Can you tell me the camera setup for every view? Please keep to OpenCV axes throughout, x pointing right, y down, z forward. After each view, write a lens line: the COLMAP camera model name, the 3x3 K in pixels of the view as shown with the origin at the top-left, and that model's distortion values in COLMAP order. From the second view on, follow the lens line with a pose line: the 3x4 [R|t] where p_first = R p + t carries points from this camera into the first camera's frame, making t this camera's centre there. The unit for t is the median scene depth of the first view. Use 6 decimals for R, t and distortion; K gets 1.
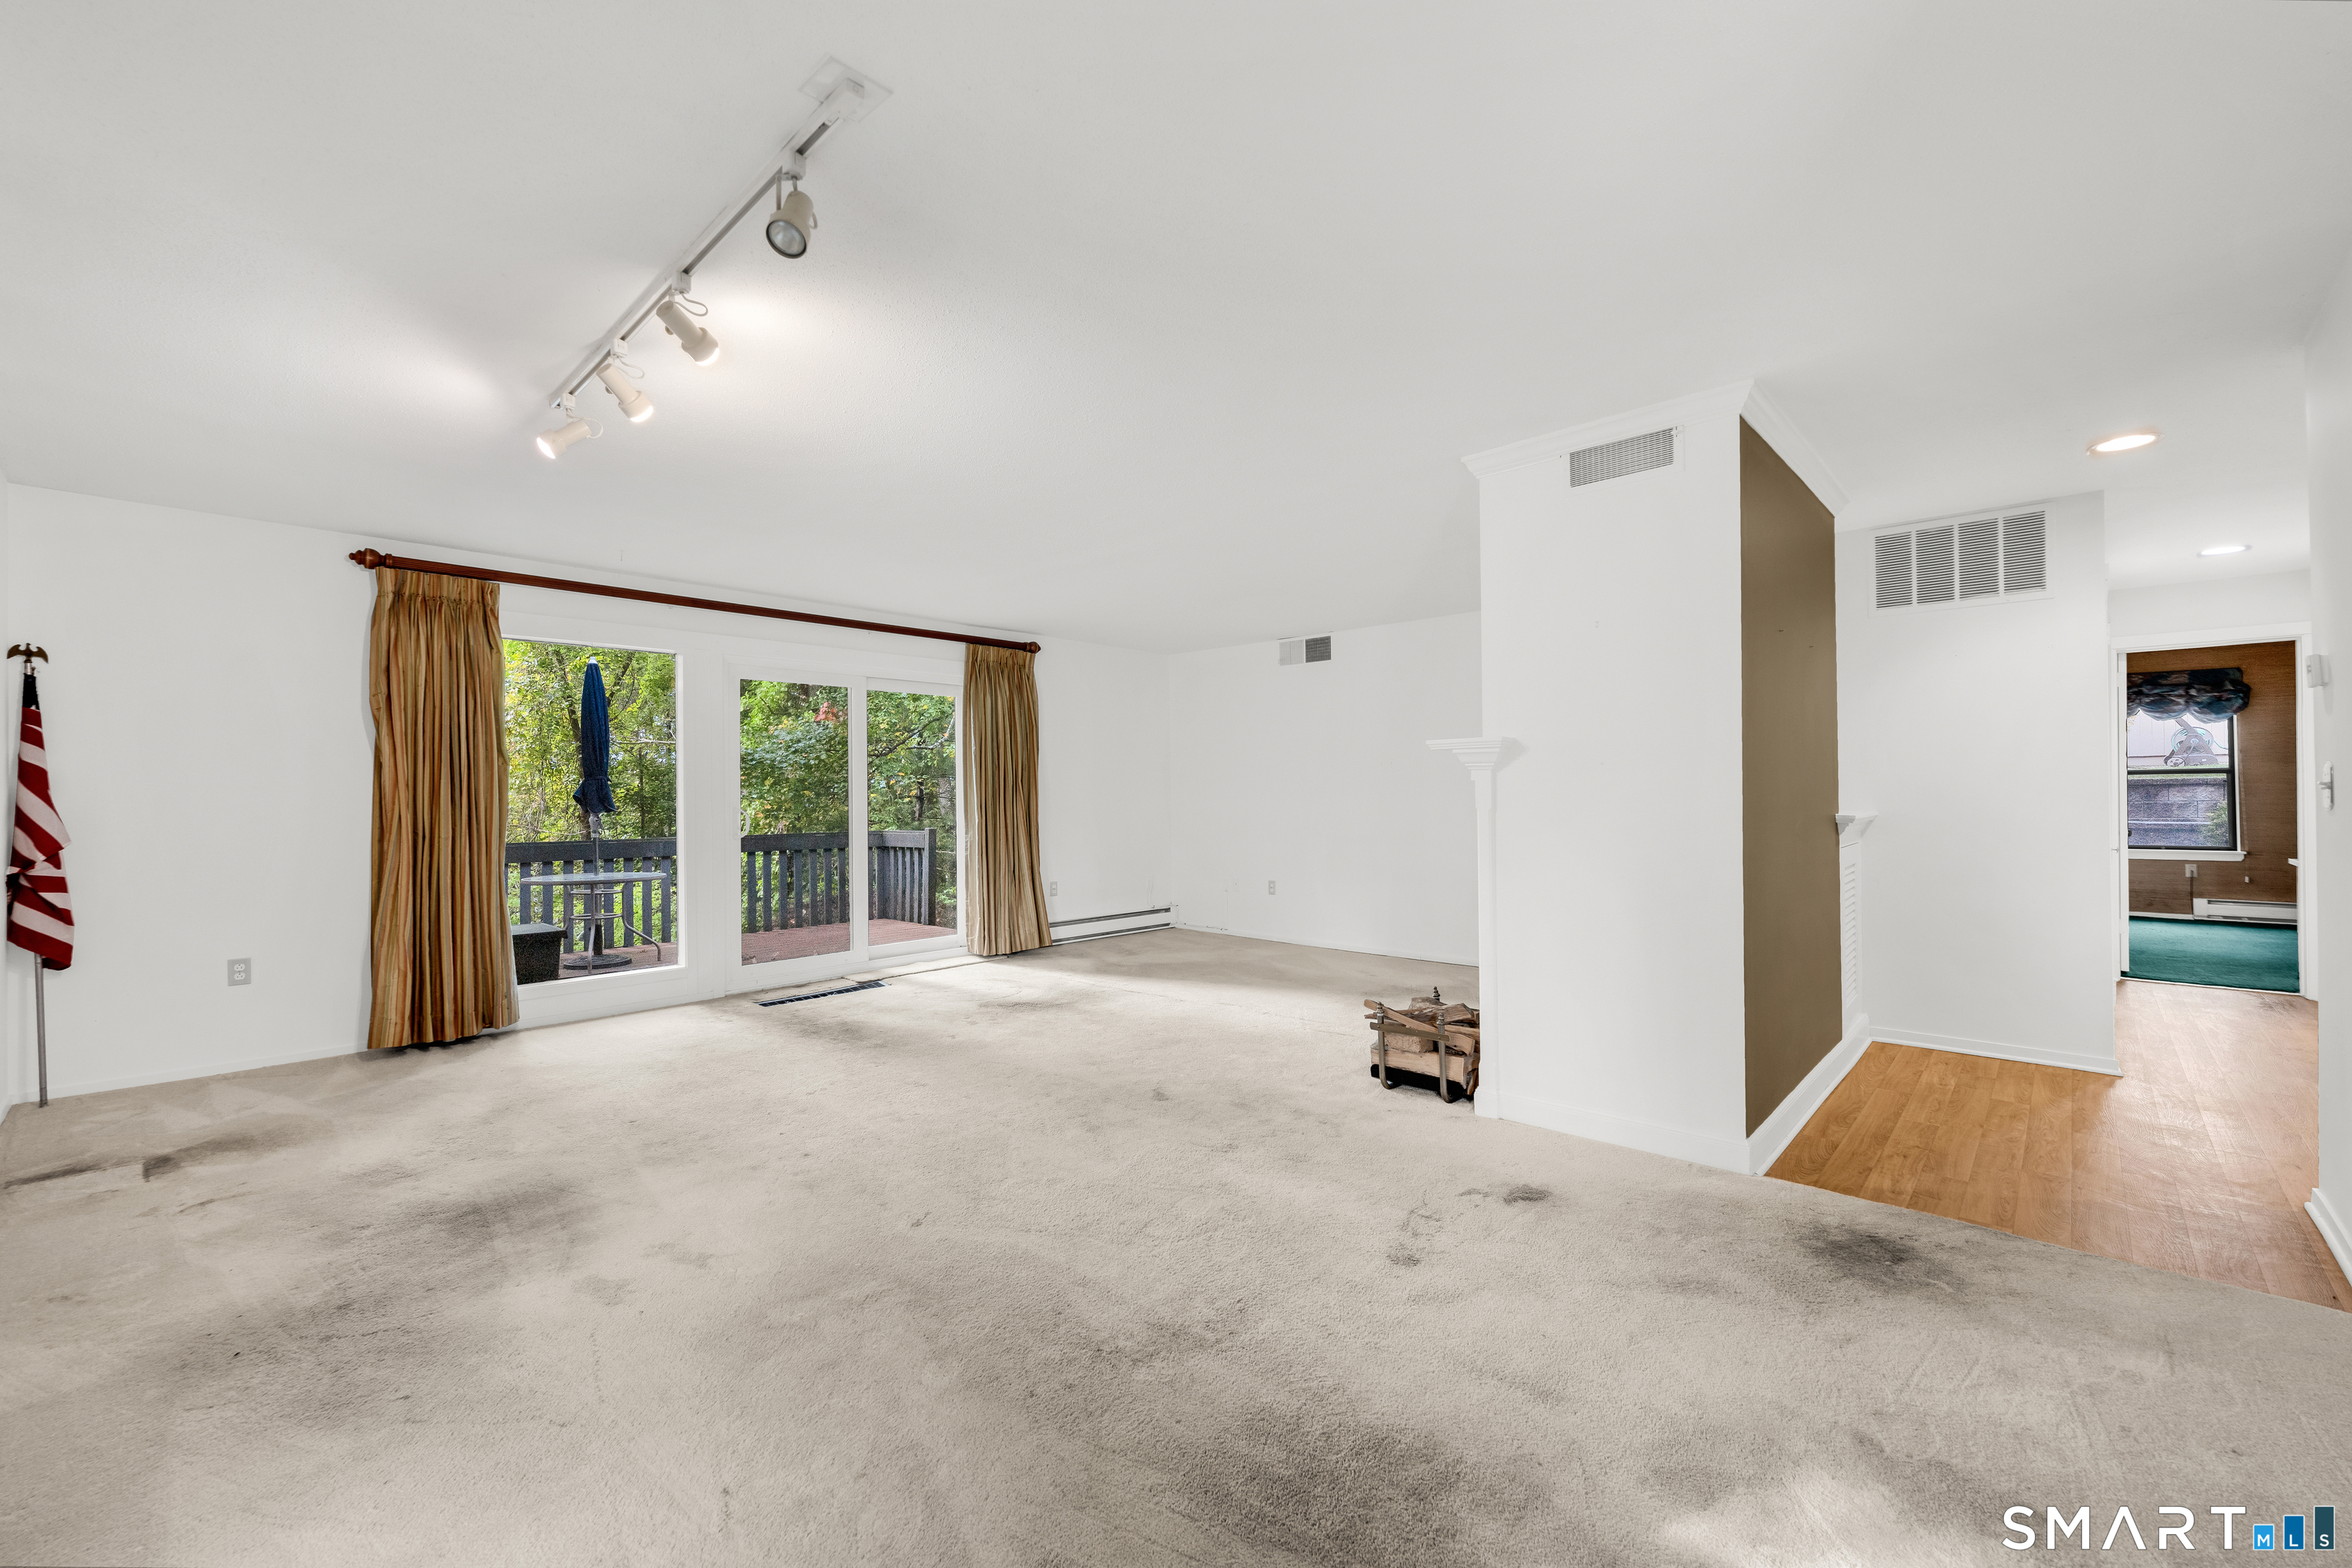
lens RADIAL K [[949.9, 0, 1192.3], [0, 949.9, 786.5], [0, 0, 1]] dist [-0.000110, -0.000051]
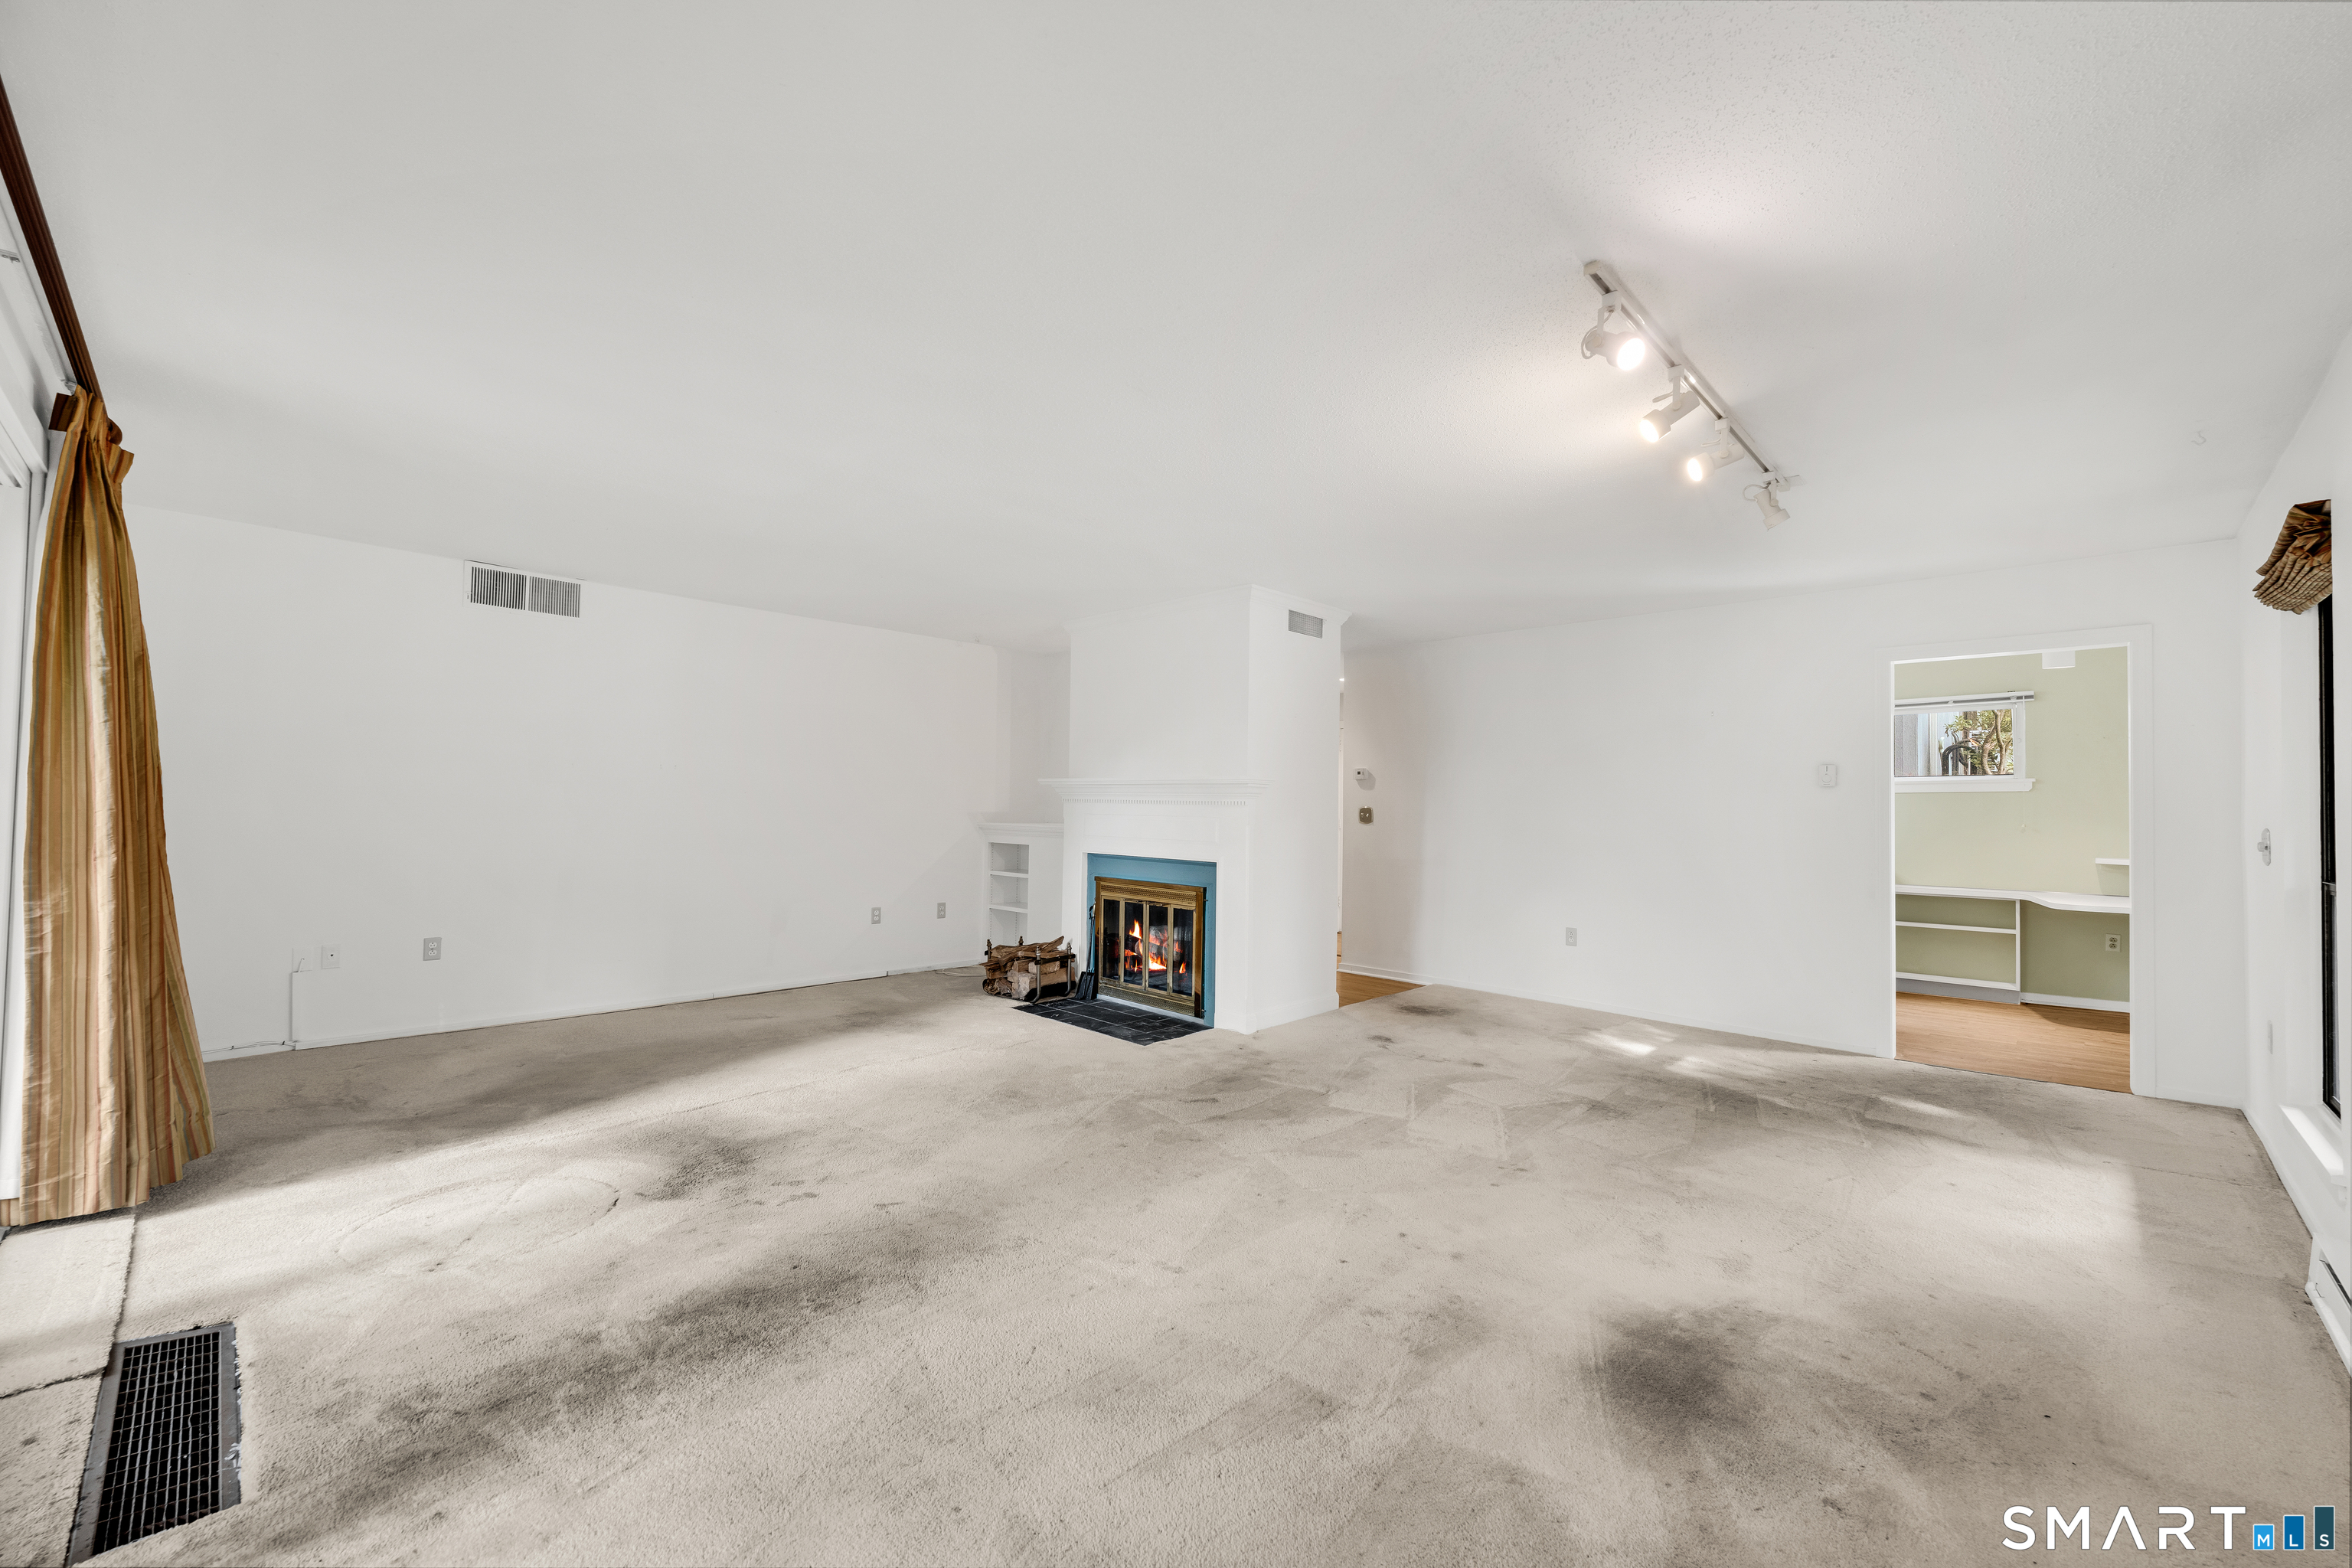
lens RADIAL K [[928.4, 0, 1185.1], [0, 928.4, 786.3], [0, 0, 1]] dist [-0.000248, 0.000185]
pose [[0.015104, 0.033661, 0.999319, -0.934093], [-0.026245, 0.999102, -0.033257, 0.011672], [-0.999541, -0.025725, 0.015974, 0.885034]]
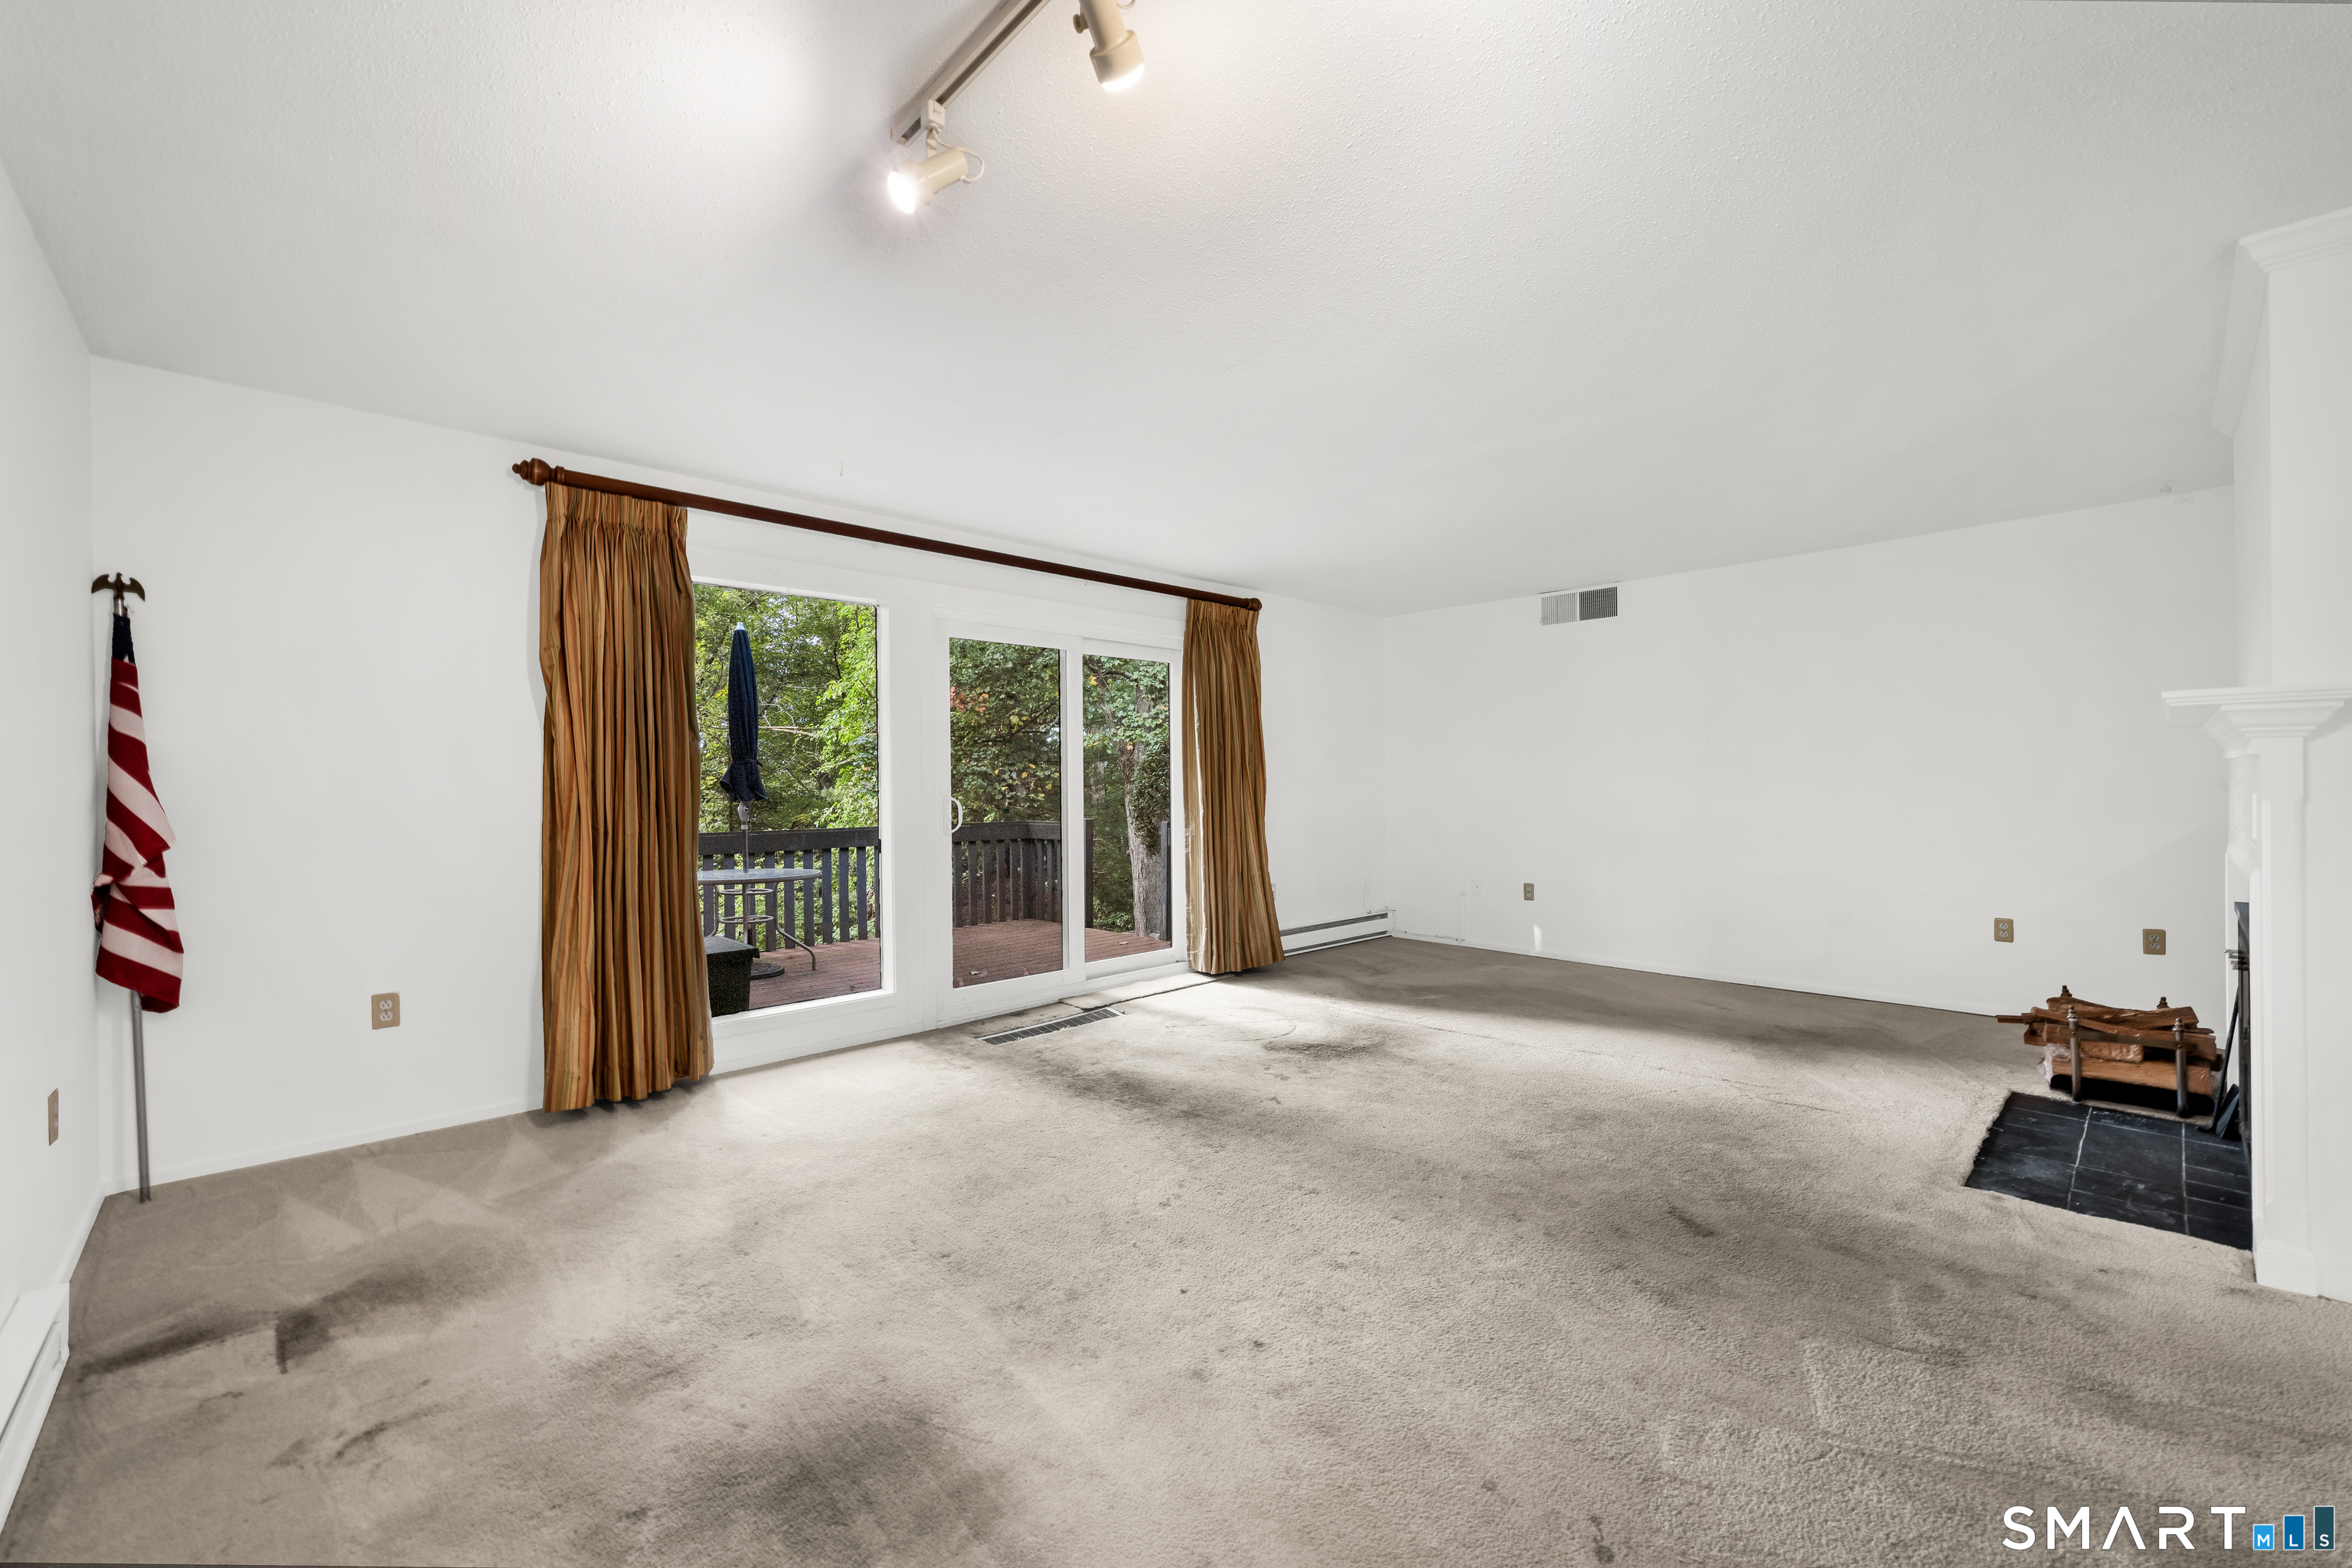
lens RADIAL K [[942.6, 0, 1176.0], [0, 942.6, 784.0], [0, 0, 1]] dist [-0.001021, 0.000018]
pose [[0.998123, 0.000073, -0.061248, -0.312819], [0.000526, 0.999952, 0.009758, 0.005819], [0.061246, -0.009772, 0.998075, 0.276042]]
